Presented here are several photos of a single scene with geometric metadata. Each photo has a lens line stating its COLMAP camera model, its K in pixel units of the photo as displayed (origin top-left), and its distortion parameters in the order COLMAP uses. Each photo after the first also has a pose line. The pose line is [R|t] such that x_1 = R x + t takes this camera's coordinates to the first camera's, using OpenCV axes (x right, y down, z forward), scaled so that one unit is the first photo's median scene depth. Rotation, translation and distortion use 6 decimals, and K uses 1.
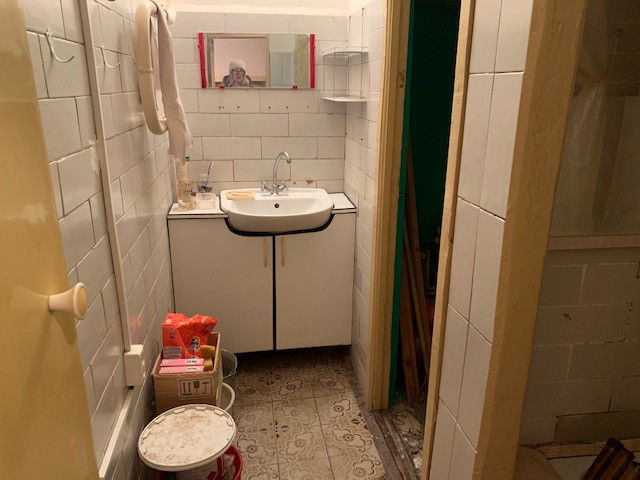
lens RADIAL K [[491.7, 0, 315.4], [0, 491.7, 239.3], [0, 0, 1]] dist [0.049300, -0.054004]
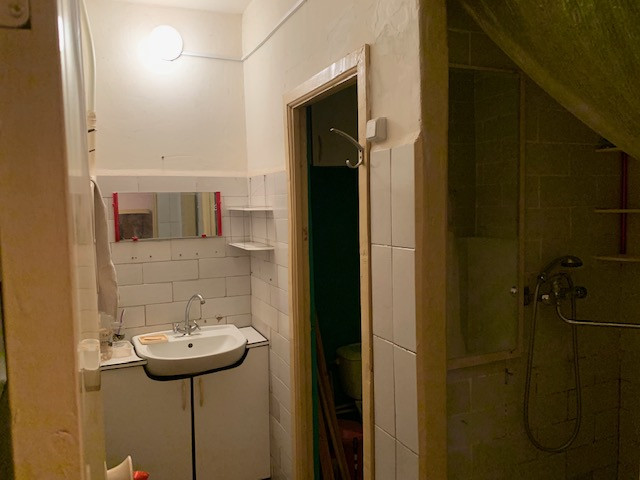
lens RADIAL K [[491.7, 0, 317.8], [0, 491.7, 233.7], [0, 0, 1]] dist [0.049300, -0.054004]
pose [[0.962810, -0.040246, 0.267166, -0.103338], [0.103627, 0.968226, -0.227594, -0.036976], [-0.249517, 0.246815, 0.936388, -0.125825]]
